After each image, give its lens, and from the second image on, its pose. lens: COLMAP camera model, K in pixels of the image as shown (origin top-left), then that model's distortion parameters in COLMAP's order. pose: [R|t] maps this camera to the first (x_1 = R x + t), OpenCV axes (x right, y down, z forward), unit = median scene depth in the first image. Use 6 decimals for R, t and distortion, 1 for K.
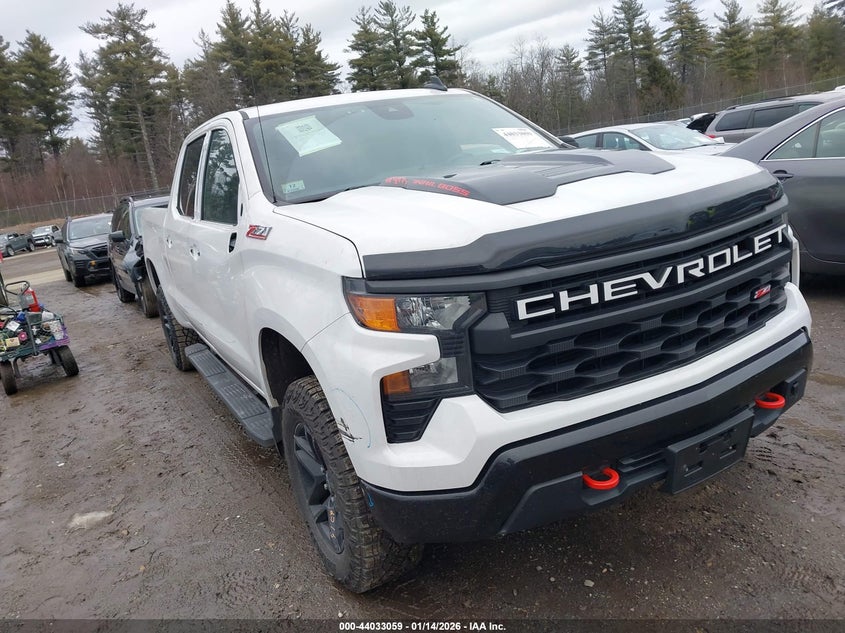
lens RADIAL K [[657.8, 0, 422.5], [0, 657.8, 316.5], [0, 0, 1]] dist [0.012642, -0.002520]
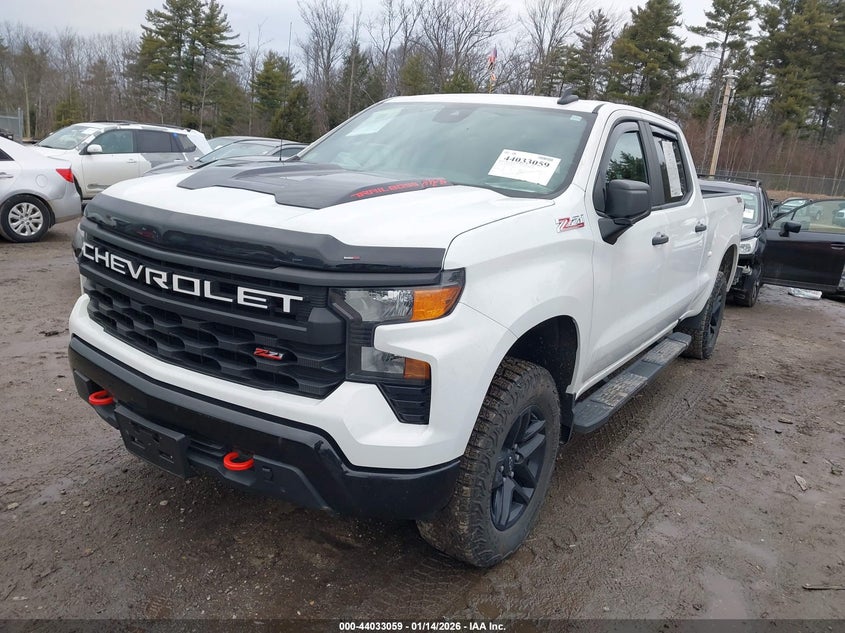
lens RADIAL K [[657.8, 0, 422.5], [0, 657.8, 316.5], [0, 0, 1]] dist [0.012642, -0.002520]
pose [[0.577683, 0.318625, -0.751505, 1.245374], [-0.294372, 0.940036, 0.172274, -0.273435], [0.761332, 0.121702, 0.636837, 0.520900]]
